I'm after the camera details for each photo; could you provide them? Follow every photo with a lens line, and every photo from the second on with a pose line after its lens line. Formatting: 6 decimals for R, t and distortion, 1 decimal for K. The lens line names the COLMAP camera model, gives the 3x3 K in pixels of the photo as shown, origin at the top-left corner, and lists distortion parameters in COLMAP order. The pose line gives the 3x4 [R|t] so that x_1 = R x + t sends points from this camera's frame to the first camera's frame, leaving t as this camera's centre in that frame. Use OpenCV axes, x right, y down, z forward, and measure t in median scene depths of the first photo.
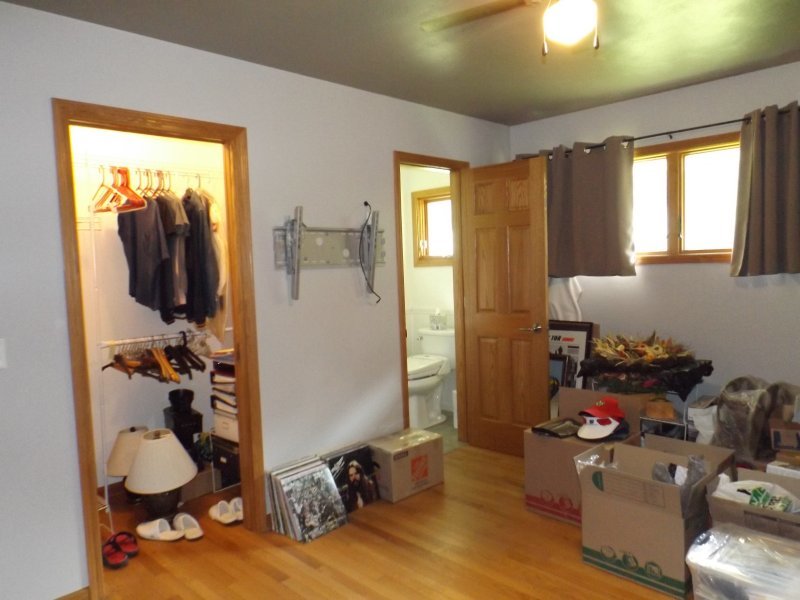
lens RADIAL K [[582.6, 0, 400.0], [0, 582.6, 300.0], [0, 0, 1]] dist [0.010169, -0.004471]
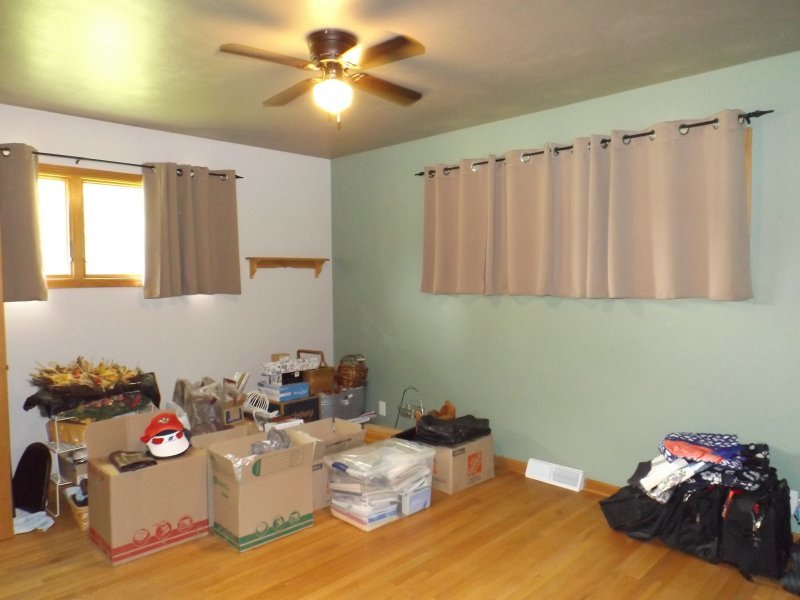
lens RADIAL K [[582.6, 0, 400.0], [0, 582.6, 300.0], [0, 0, 1]] dist [0.010169, -0.004471]
pose [[0.007629, -0.009440, 0.999926, -0.586559], [0.078102, 0.996906, 0.008816, -0.008299], [-0.996916, 0.078029, 0.008343, 0.493589]]
